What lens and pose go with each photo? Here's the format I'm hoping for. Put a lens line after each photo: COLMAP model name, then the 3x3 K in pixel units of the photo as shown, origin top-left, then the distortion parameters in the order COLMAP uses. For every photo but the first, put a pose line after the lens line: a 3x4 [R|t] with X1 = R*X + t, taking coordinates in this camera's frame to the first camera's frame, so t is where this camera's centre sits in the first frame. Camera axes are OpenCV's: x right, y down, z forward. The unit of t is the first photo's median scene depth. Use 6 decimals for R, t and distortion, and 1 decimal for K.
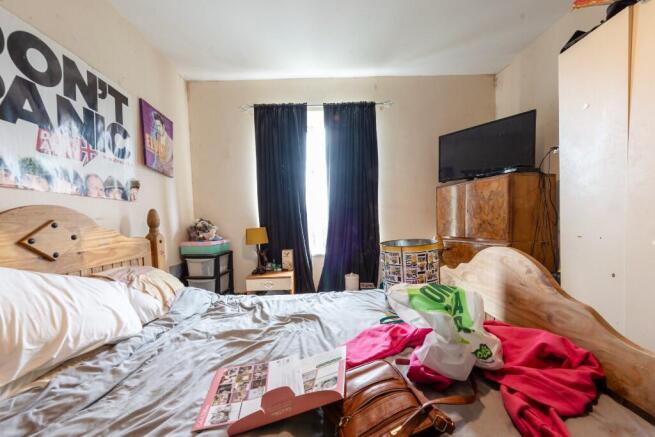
lens RADIAL K [[261.5, 0, 325.4], [0, 261.5, 225.4], [0, 0, 1]] dist [0.001684, -0.000374]
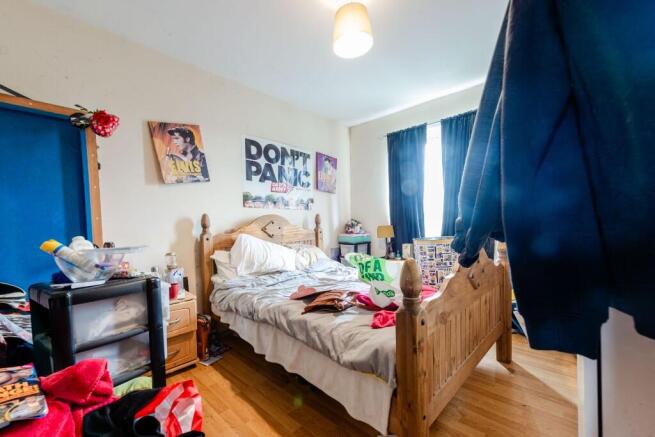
lens RADIAL K [[261.5, 0, 329.8], [0, 261.5, 216.4], [0, 0, 1]] dist [0.001684, -0.000374]
pose [[0.735099, -0.005535, -0.677937, 0.628641], [-0.012360, 0.999691, -0.021564, -0.008722], [0.677847, 0.024231, 0.734803, -0.267228]]
